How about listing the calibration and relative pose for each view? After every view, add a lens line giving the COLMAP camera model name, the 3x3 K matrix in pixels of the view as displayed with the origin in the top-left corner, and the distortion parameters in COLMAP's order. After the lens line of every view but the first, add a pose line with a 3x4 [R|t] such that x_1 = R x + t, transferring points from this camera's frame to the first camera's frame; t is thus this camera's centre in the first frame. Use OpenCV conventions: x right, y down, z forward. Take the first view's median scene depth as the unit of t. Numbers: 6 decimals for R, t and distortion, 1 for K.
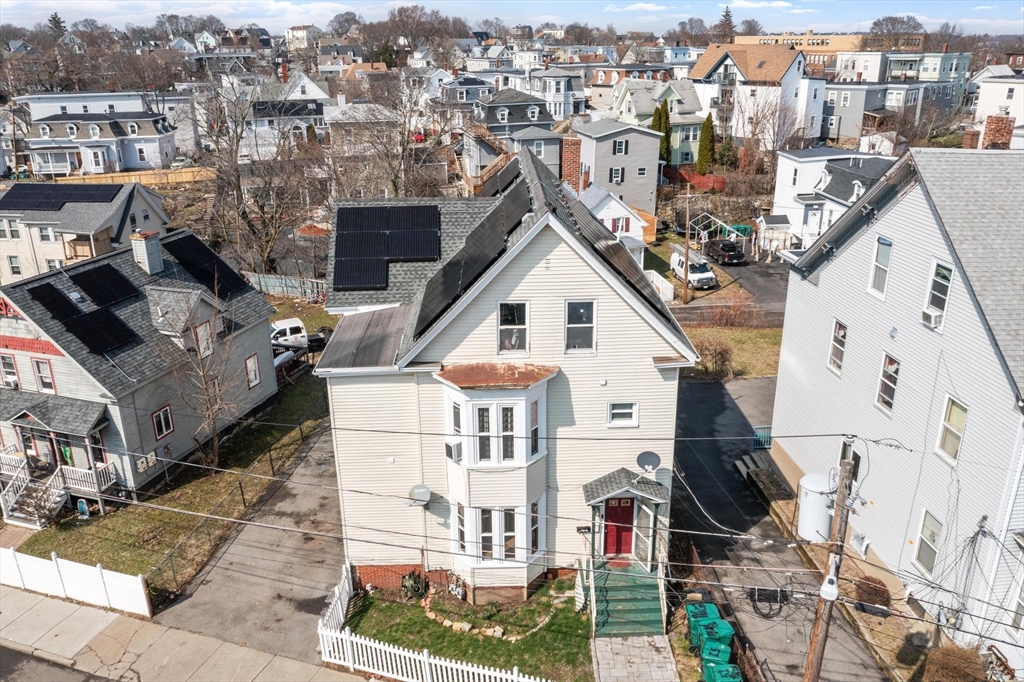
lens RADIAL K [[815.6, 0, 507.1], [0, 815.6, 321.1], [0, 0, 1]] dist [-0.023886, 0.003352]
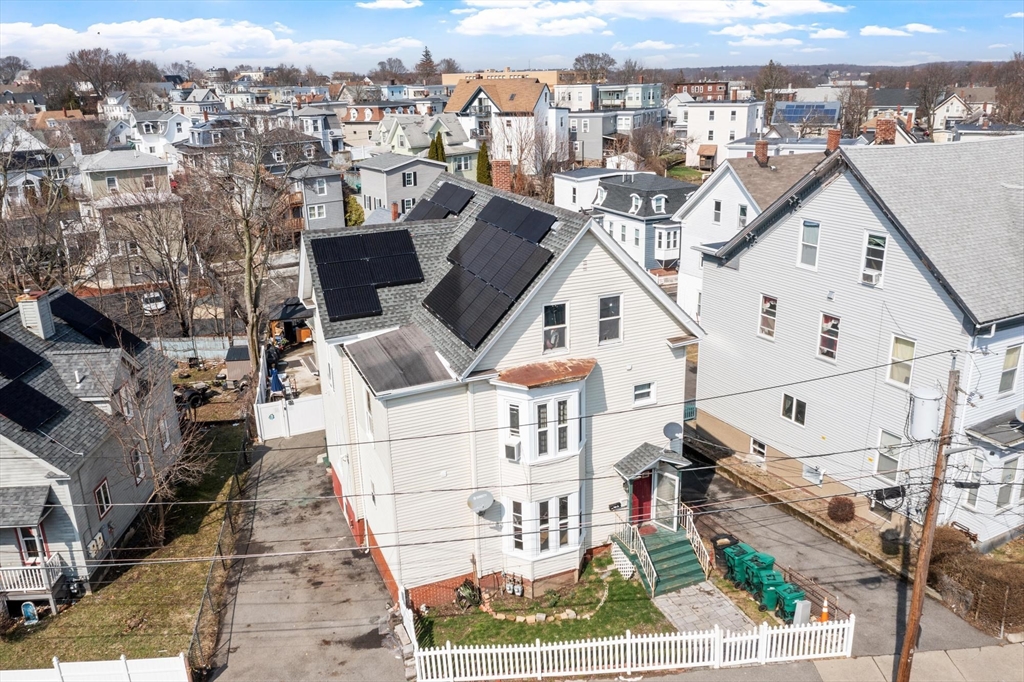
lens RADIAL K [[815.6, 0, 511.9], [0, 815.6, 320.8], [0, 0, 1]] dist [-0.023886, 0.003352]
pose [[0.932046, -0.117817, 0.342651, -0.338313], [0.133343, 0.990825, -0.022022, 0.012671], [-0.336912, 0.066216, 0.939205, 0.000438]]
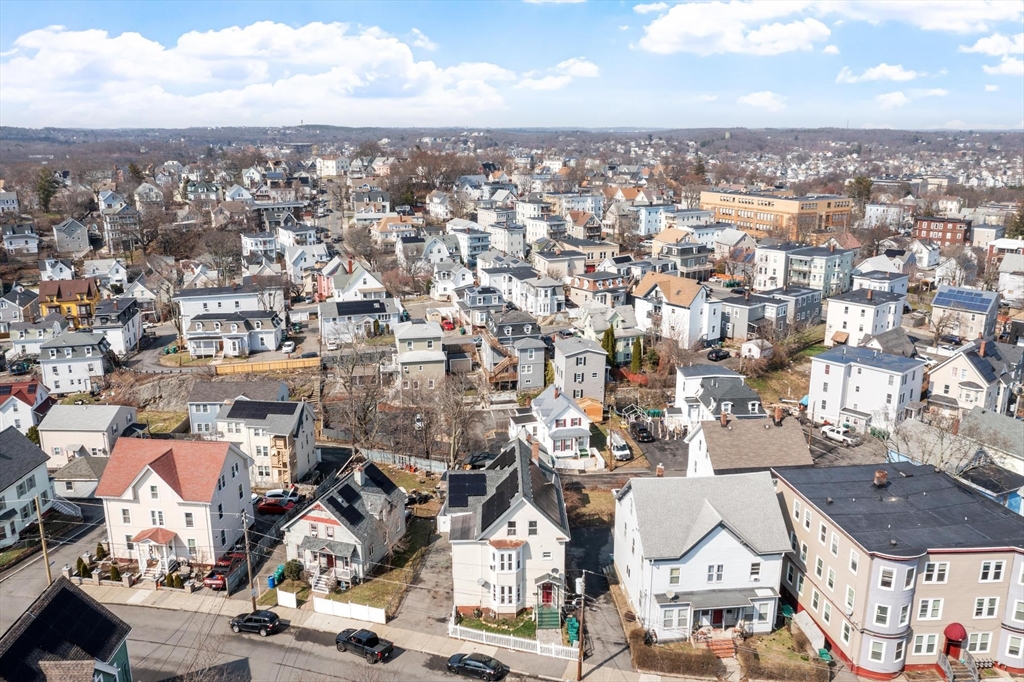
lens RADIAL K [[815.6, 0, 509.1], [0, 815.6, 320.0], [0, 0, 1]] dist [-0.023886, 0.003352]
pose [[0.999950, 0.009926, -0.000866, -0.007733], [-0.009963, 0.995110, -0.098273, -0.397513], [-0.000113, 0.098277, 0.995159, -1.827536]]
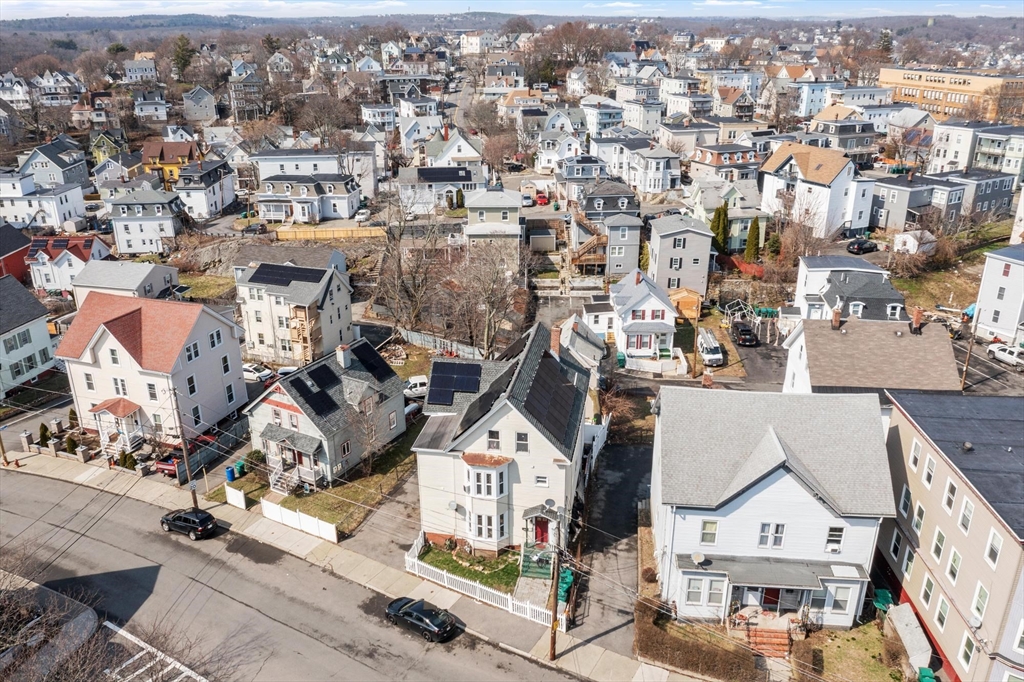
lens RADIAL K [[815.6, 0, 505.6], [0, 815.6, 318.2], [0, 0, 1]] dist [-0.023886, 0.003352]
pose [[0.978441, 0.078353, -0.191089, 0.371626], [-0.073479, 0.996768, 0.032470, -0.338678], [0.193015, -0.017729, 0.981036, -1.034014]]
